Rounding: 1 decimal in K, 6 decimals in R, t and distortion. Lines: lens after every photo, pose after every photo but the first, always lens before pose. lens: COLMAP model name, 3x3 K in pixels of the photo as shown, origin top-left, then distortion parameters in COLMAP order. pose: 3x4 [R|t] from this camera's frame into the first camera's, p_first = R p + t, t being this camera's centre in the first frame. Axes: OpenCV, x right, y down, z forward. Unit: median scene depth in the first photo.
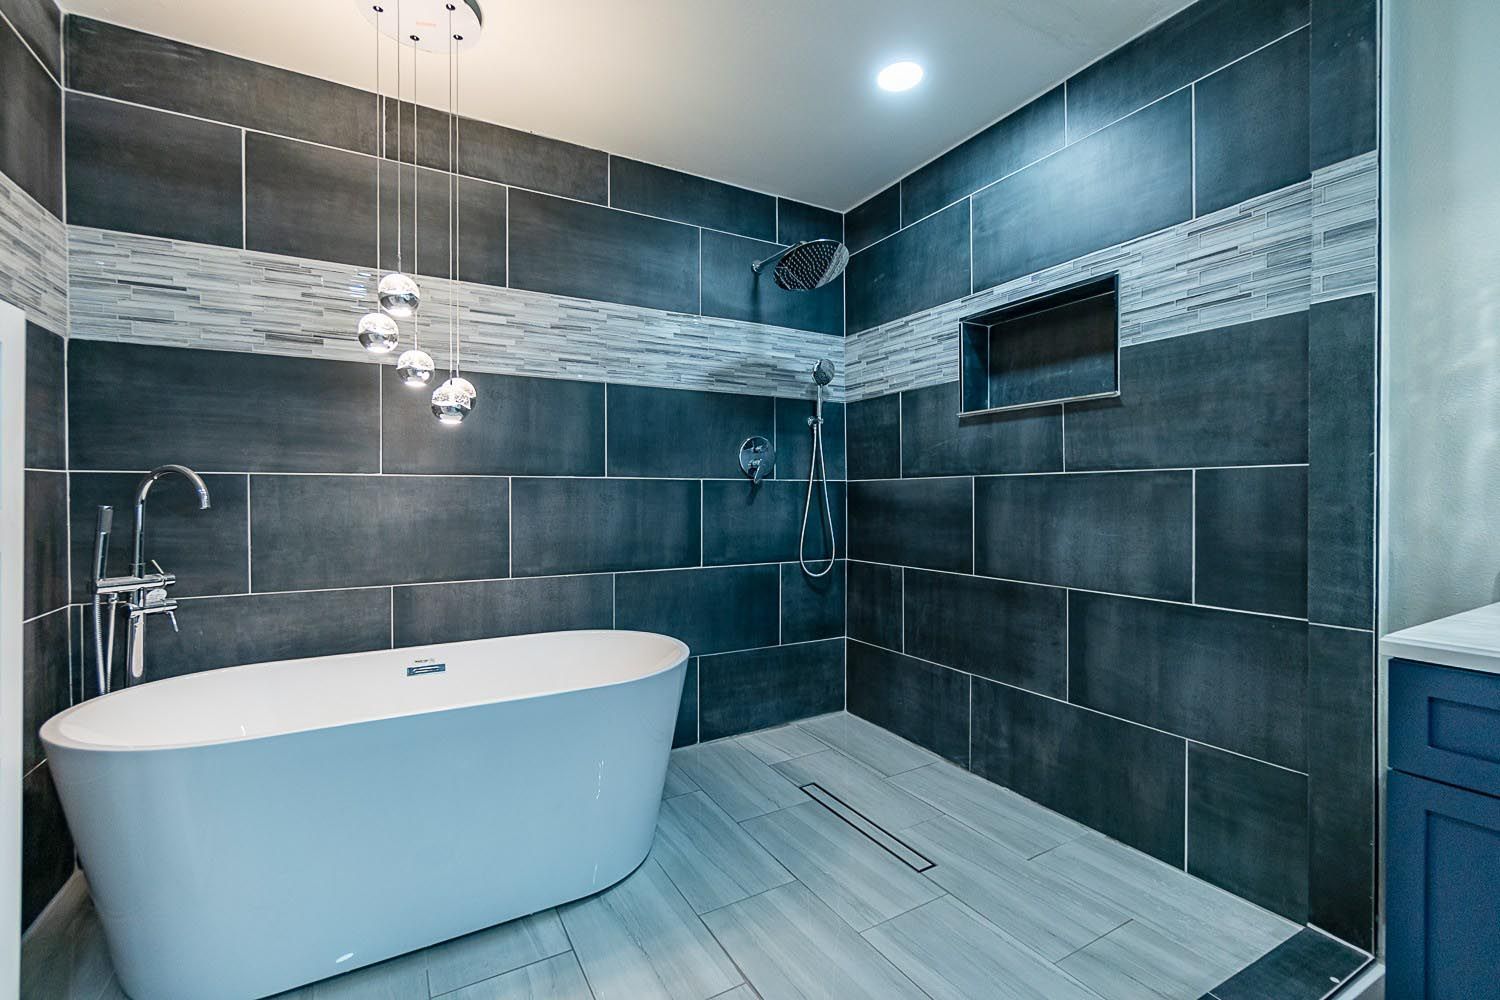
lens RADIAL K [[648.0, 0, 764.4], [0, 648.0, 494.9], [0, 0, 1]] dist [-0.006960, 0.000386]
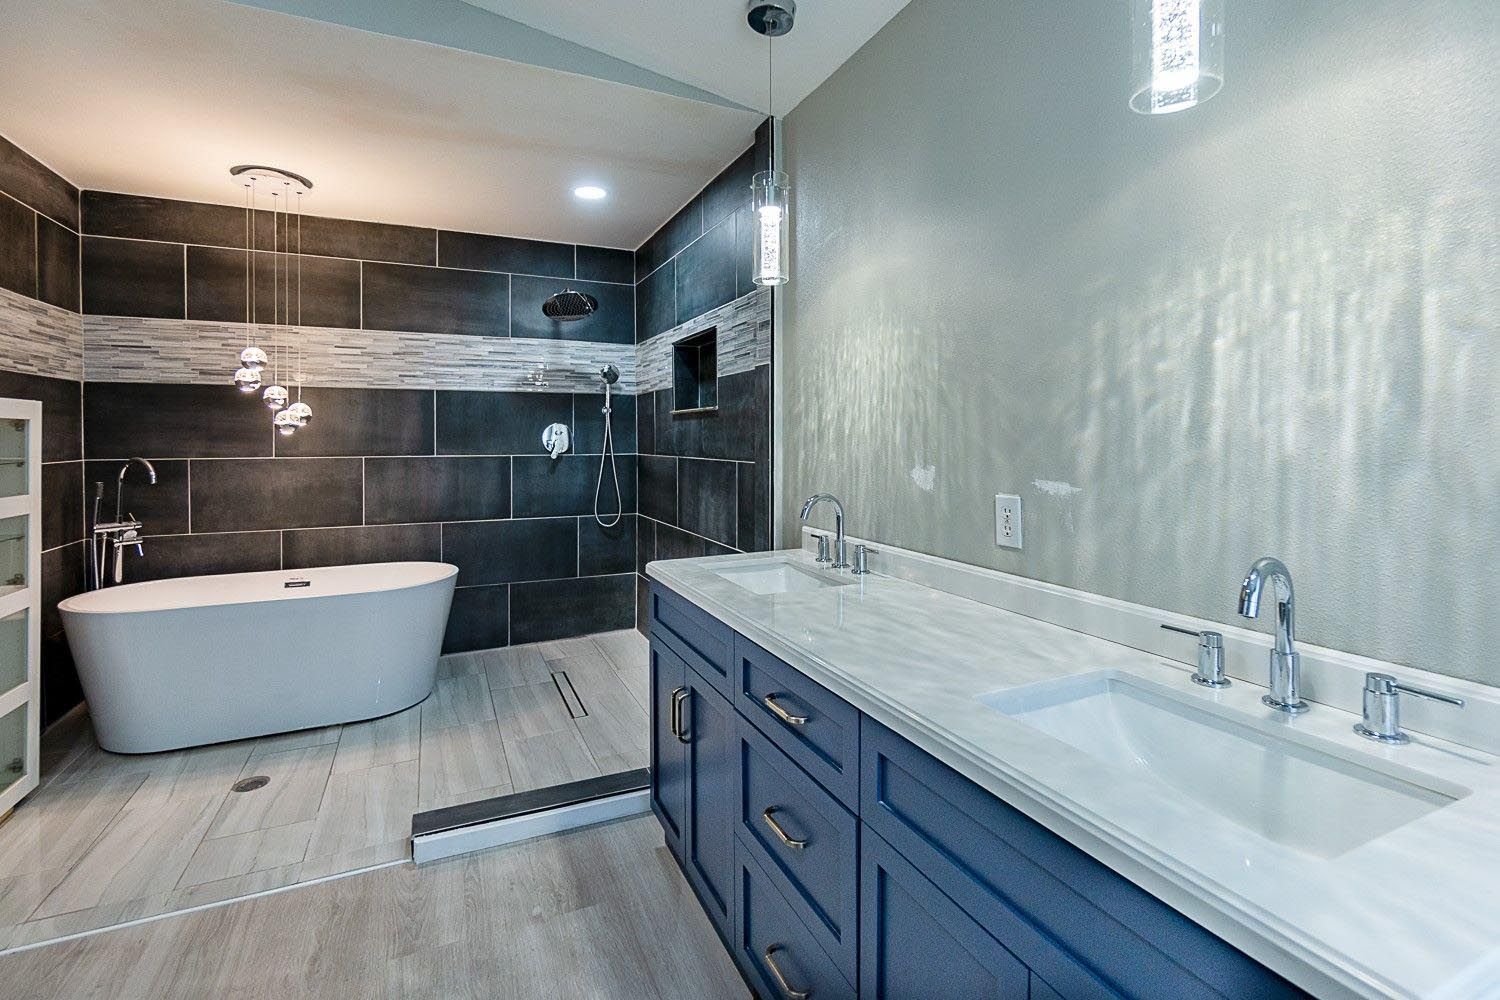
lens RADIAL K [[677.6, 0, 748.9], [0, 677.6, 435.2], [0, 0, 1]] dist [-0.007818, 0.000627]
pose [[0.995378, -0.001313, -0.096024, 0.648826], [0.001037, 0.999995, -0.002921, -0.074629], [0.096027, 0.002808, 0.995375, -0.464264]]
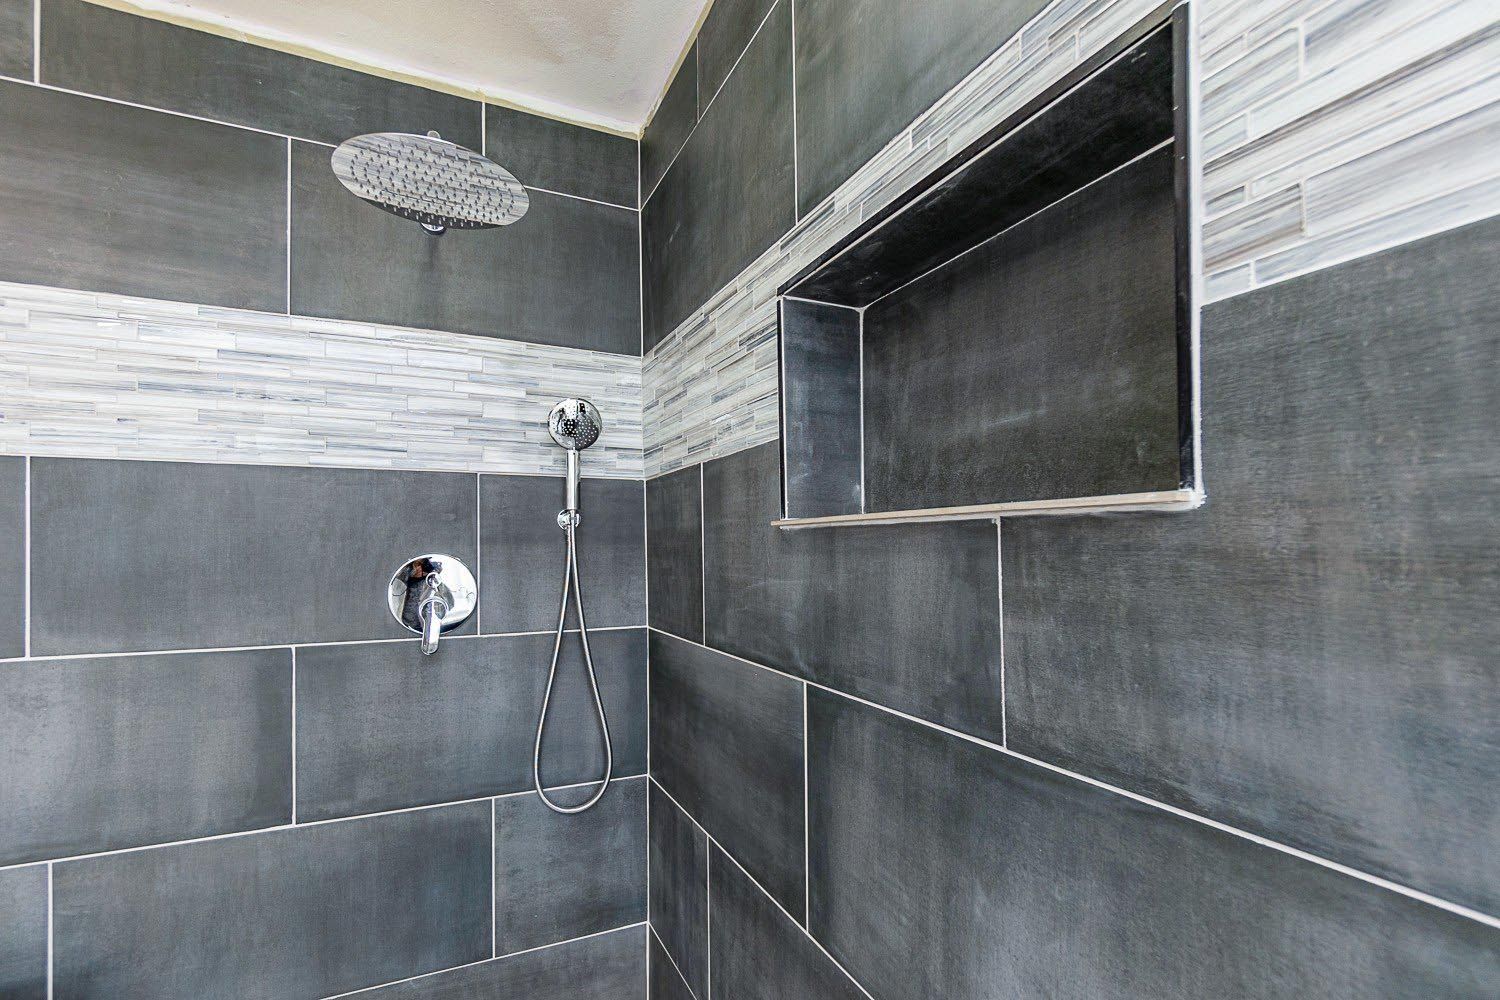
lens RADIAL K [[648.0, 0, 753.9], [0, 648.0, 531.8], [0, 0, 1]] dist [-0.006960, 0.000386]
pose [[0.996523, -0.002726, -0.083277, 0.345714], [0.001154, 0.999820, -0.018919, -0.119973], [0.083313, 0.018757, 0.996347, 0.640446]]
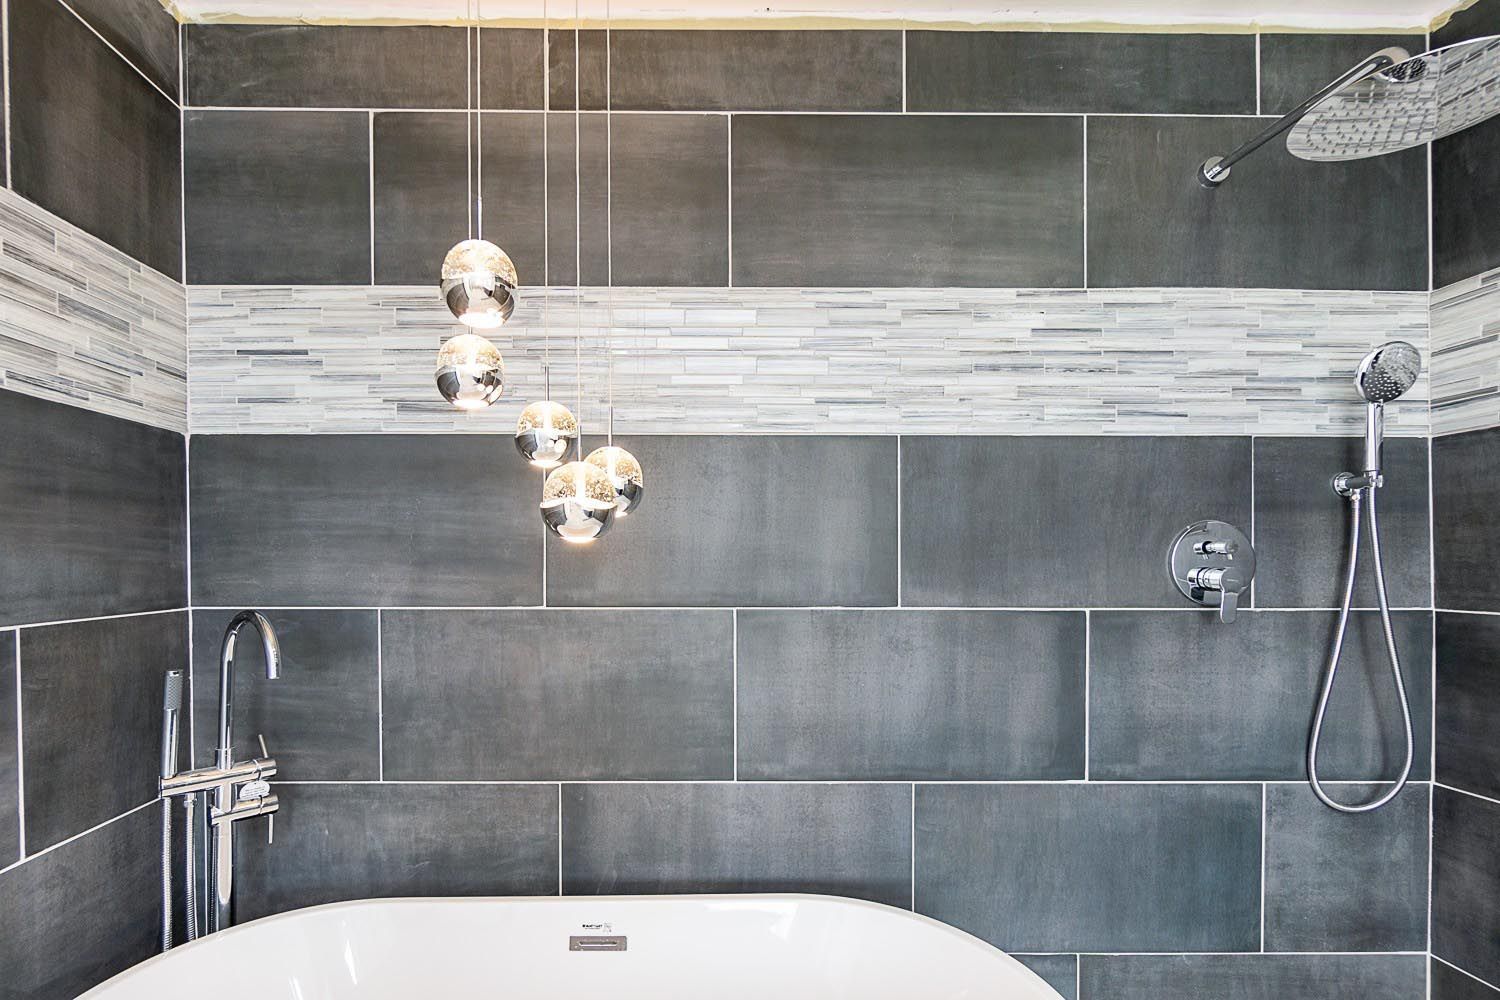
lens RADIAL K [[860.2, 0, 735.5], [0, 860.2, 568.7], [0, 0, 1]] dist [-0.008127, 0.001328]
pose [[0.877493, 0.003062, -0.479579, -0.019121], [-0.001293, 0.999991, 0.004018, -0.069560], [0.479587, -0.002906, 0.877490, 0.325753]]
